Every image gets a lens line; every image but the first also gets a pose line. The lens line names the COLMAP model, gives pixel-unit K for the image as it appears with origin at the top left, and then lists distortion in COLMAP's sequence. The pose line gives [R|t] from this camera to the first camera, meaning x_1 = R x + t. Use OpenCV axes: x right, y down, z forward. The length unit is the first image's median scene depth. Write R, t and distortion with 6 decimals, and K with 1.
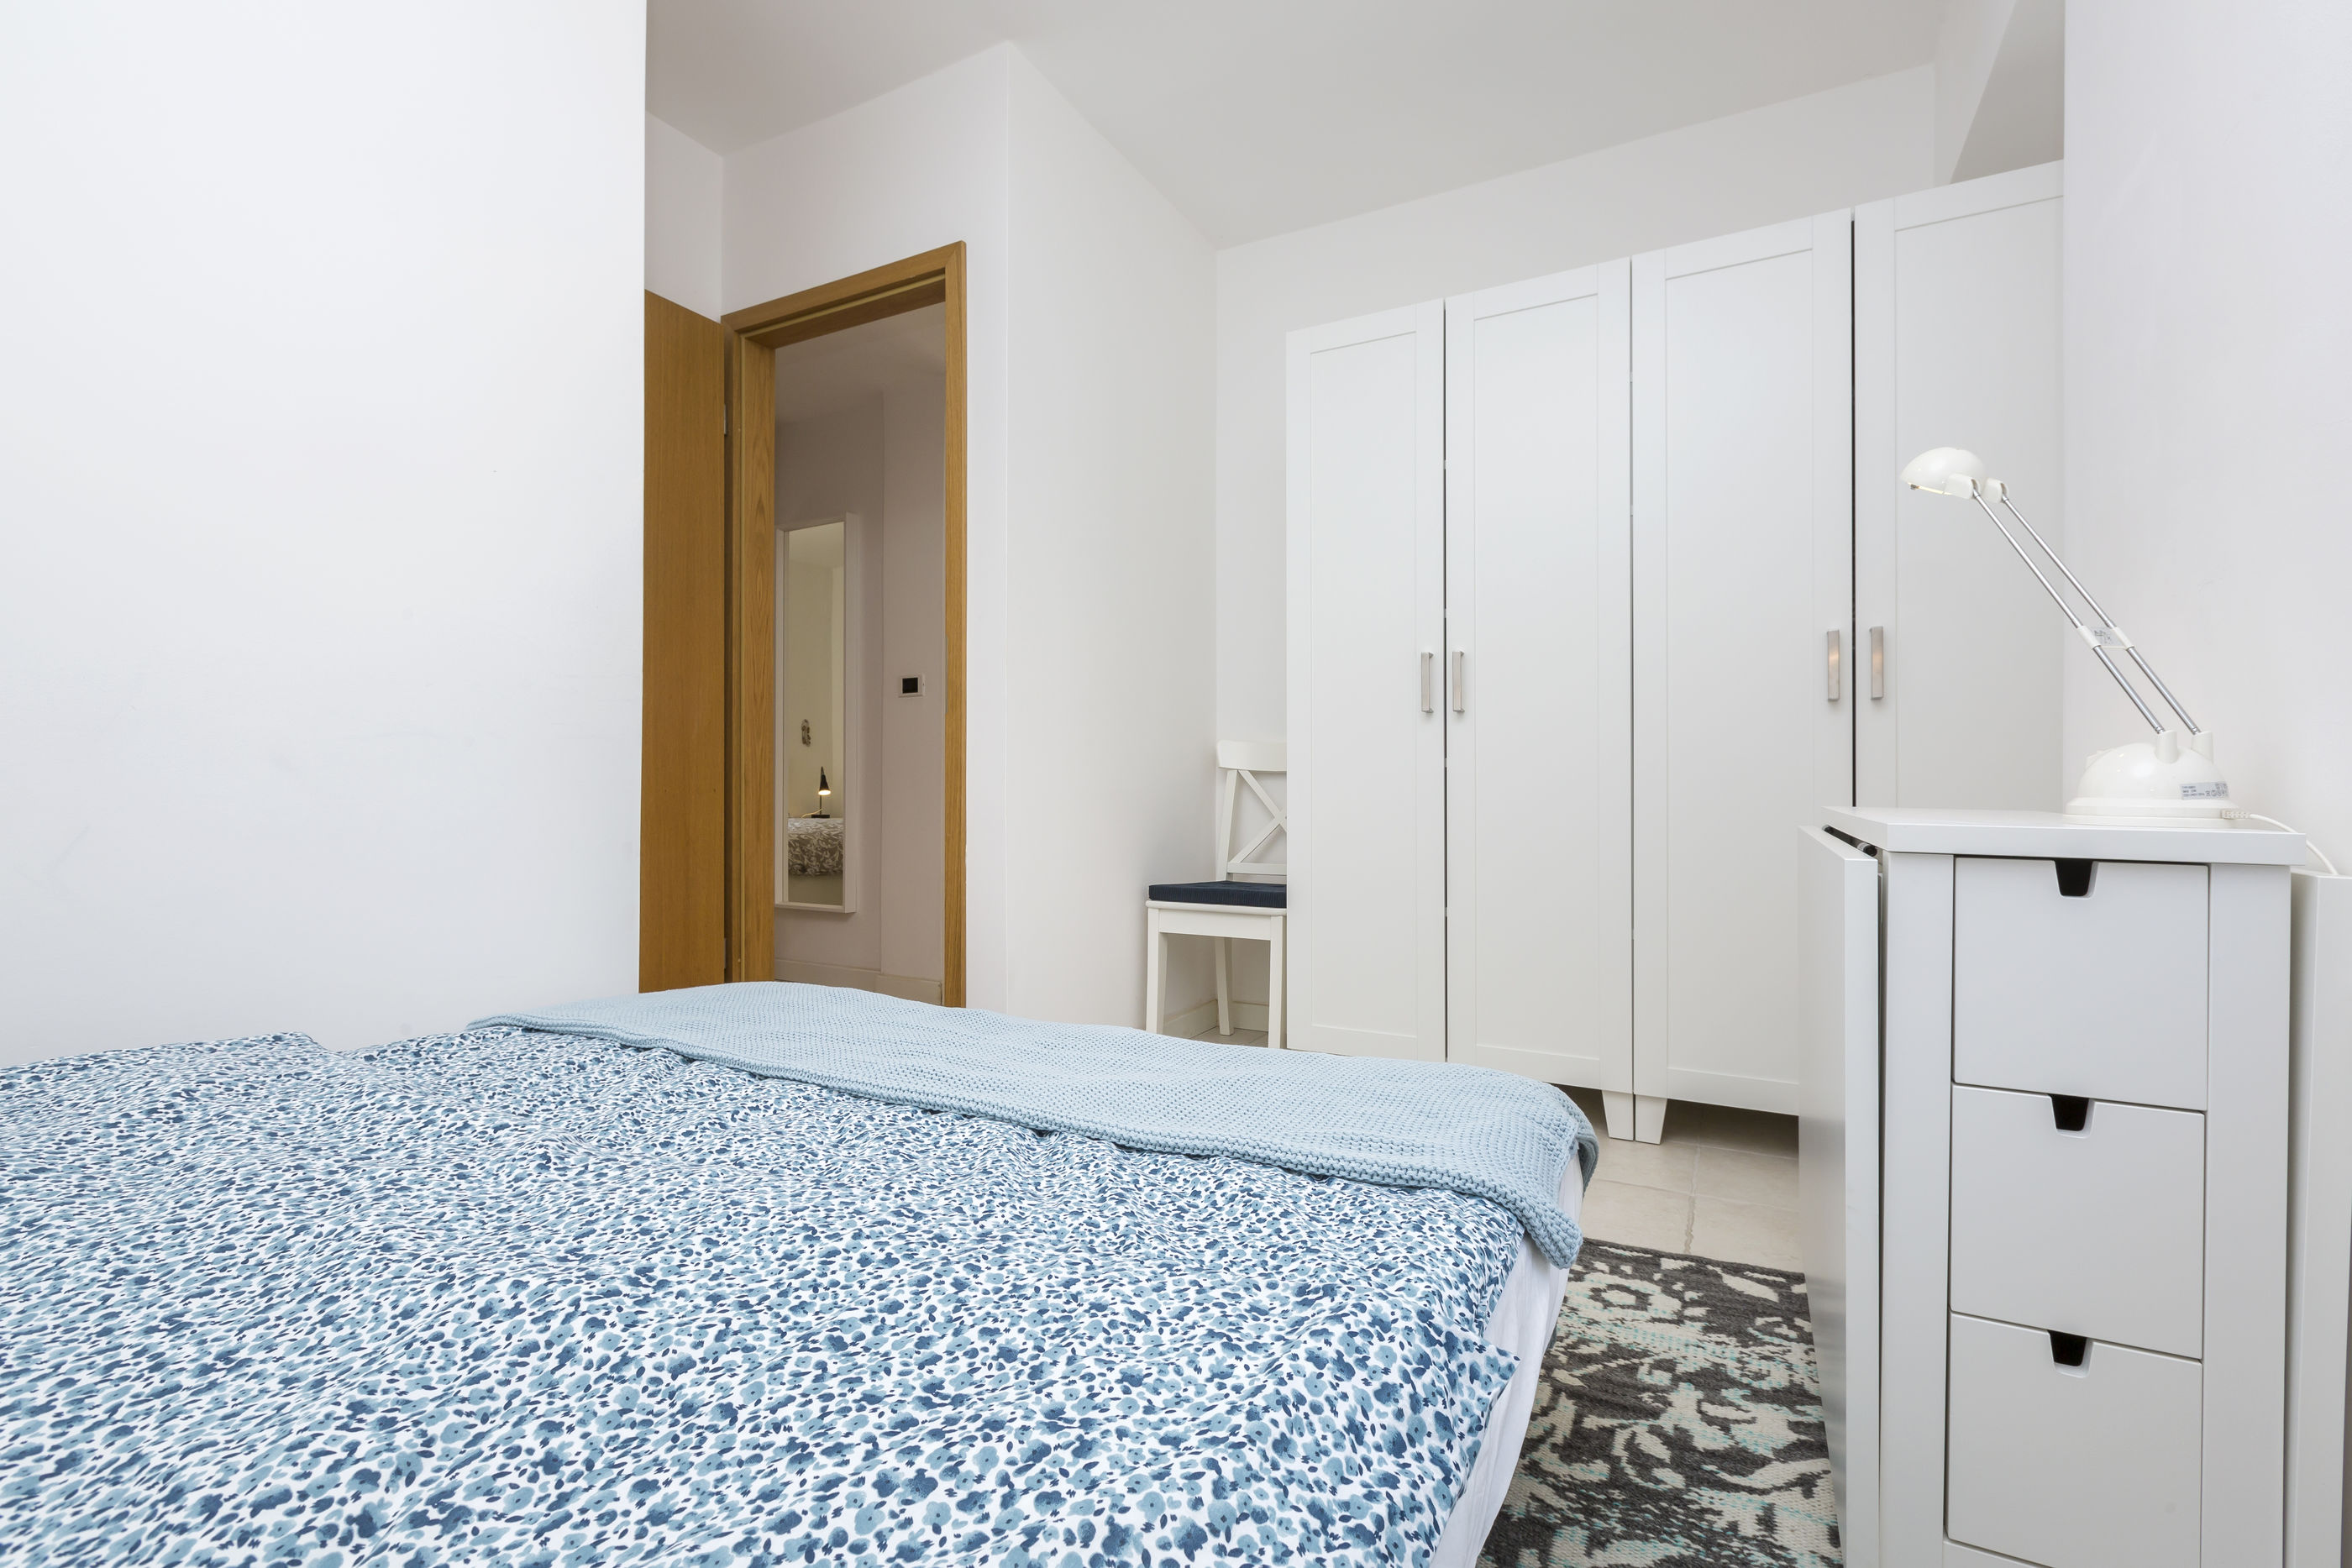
lens RADIAL K [[1044.9, 0, 1178.8], [0, 1044.9, 777.6], [0, 0, 1]] dist [0.001394, -0.000190]
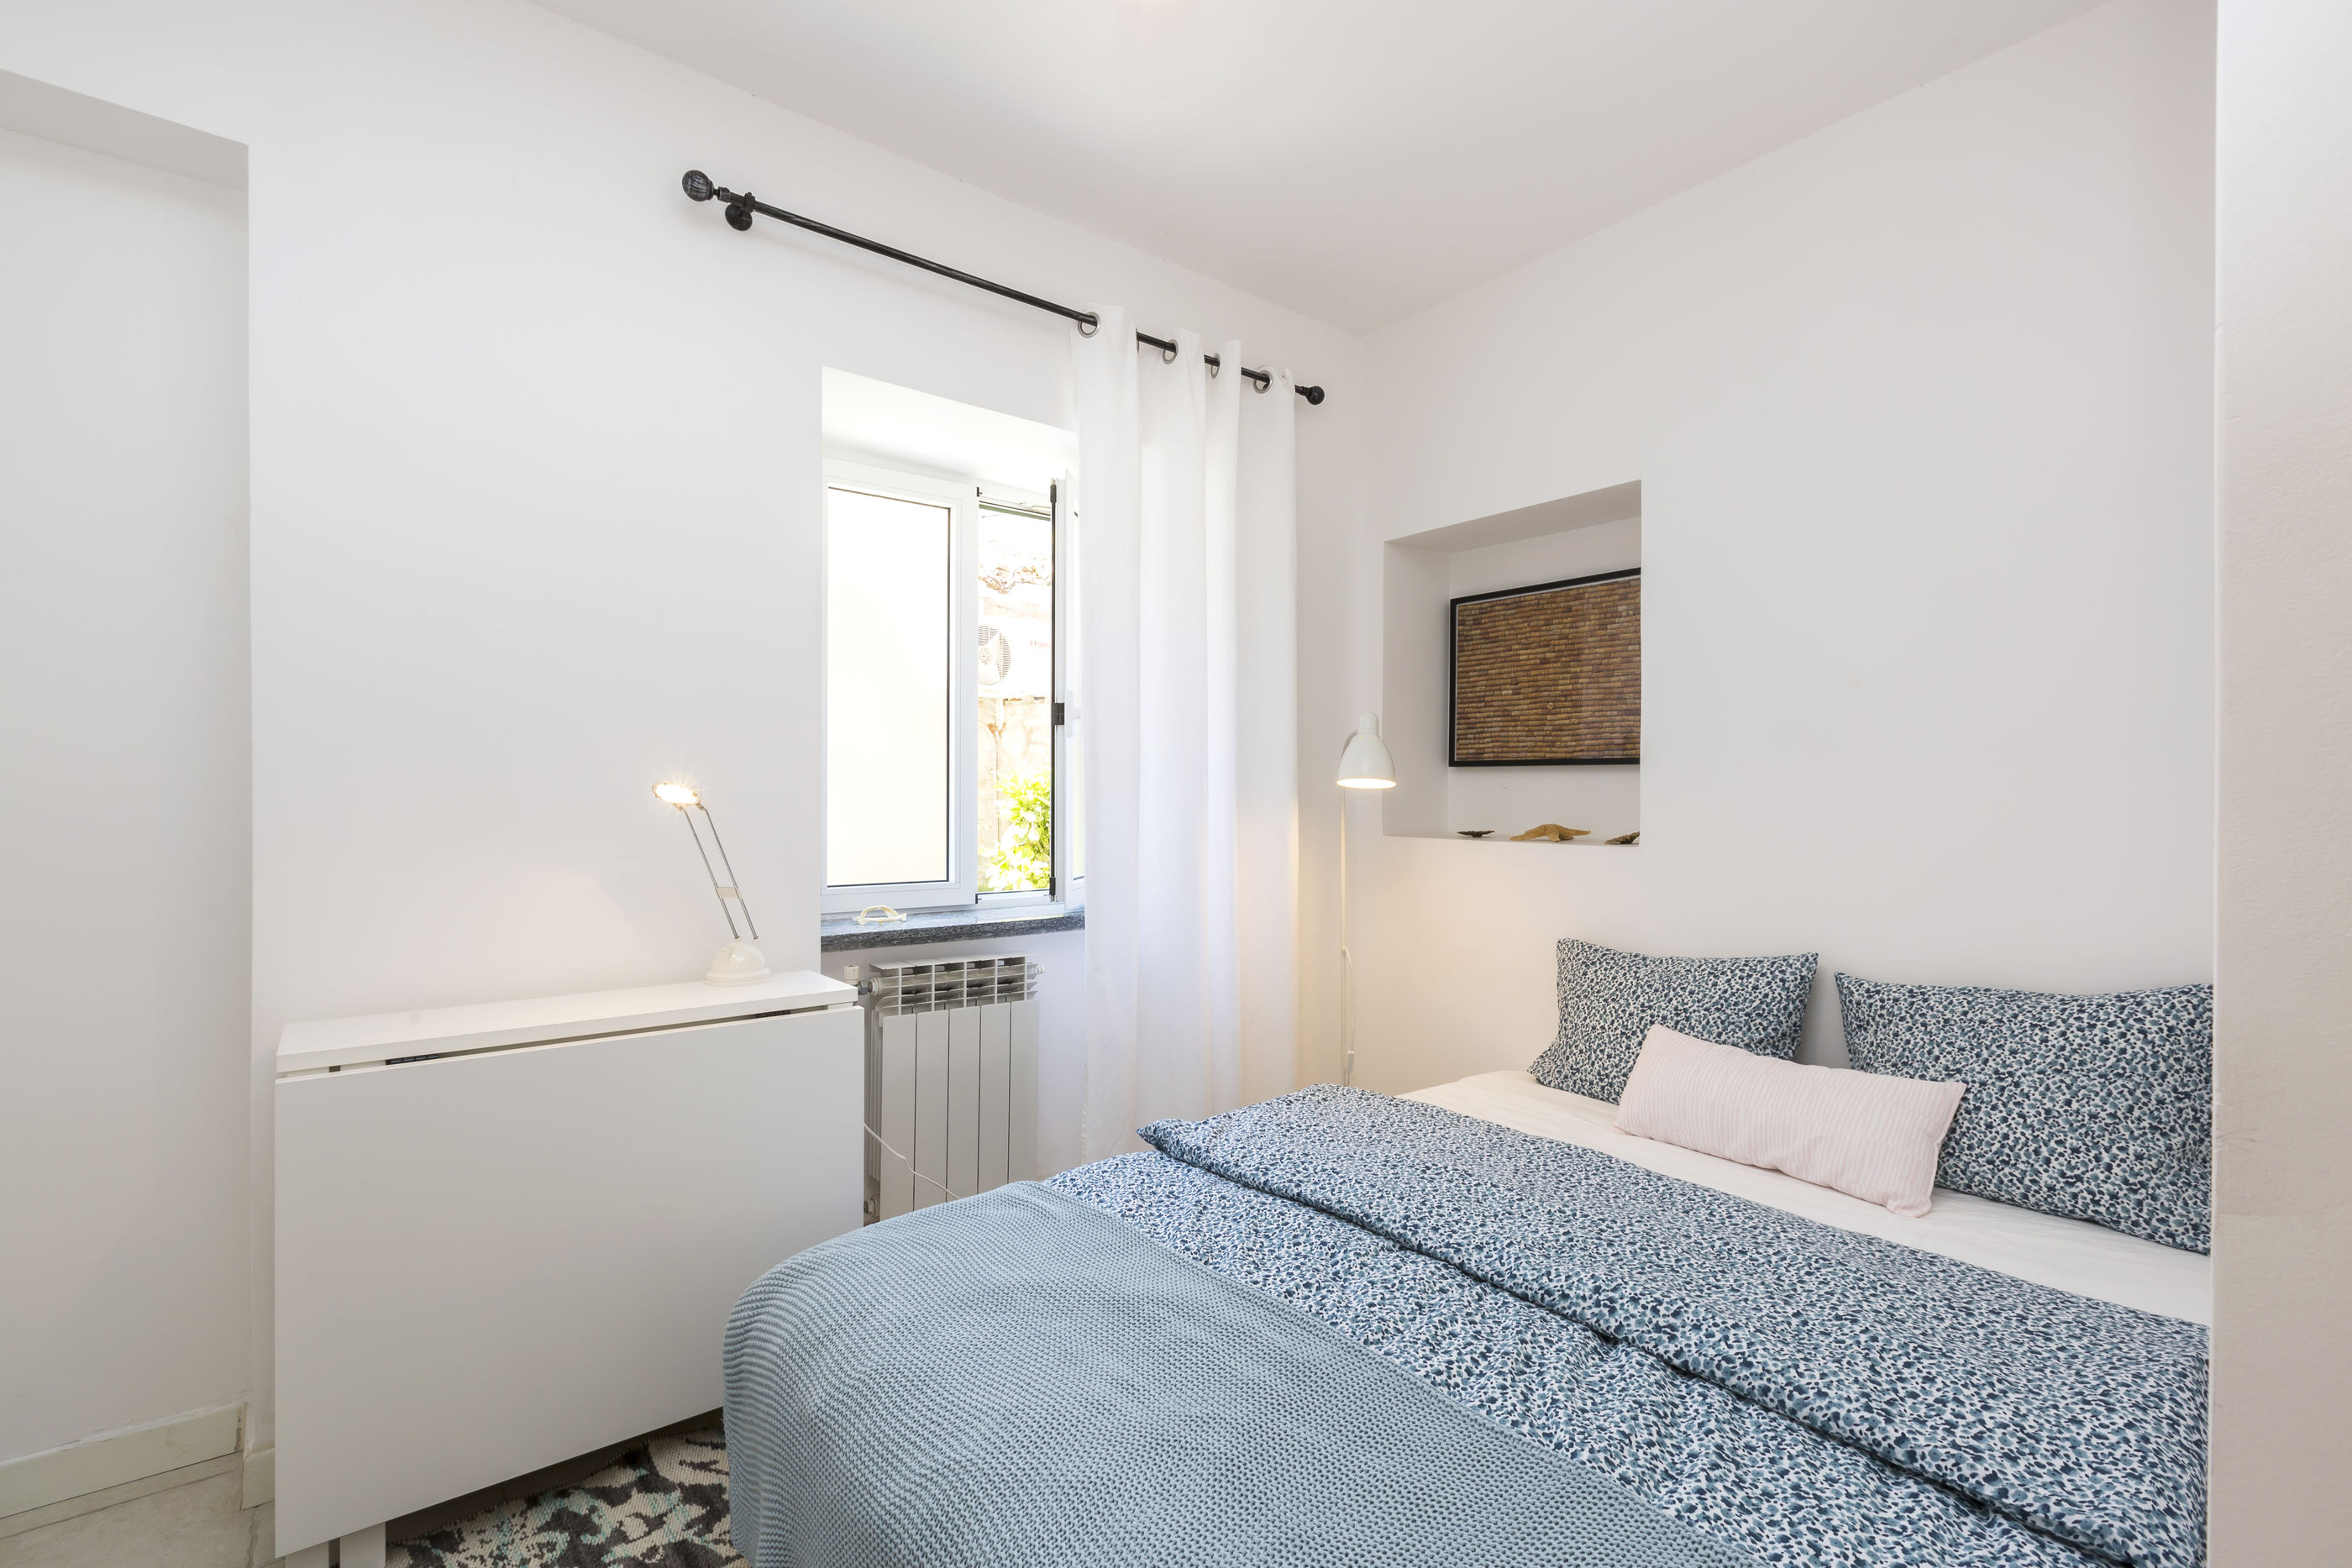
lens RADIAL K [[1046.0, 0, 1172.6], [0, 1046.0, 798.6], [0, 0, 1]] dist [-0.000385, -0.000493]
pose [[-0.917377, -0.010450, 0.397882, -0.500193], [-0.010964, 0.999939, 0.000983, -0.233397], [-0.397868, -0.003461, -0.917436, 1.793325]]
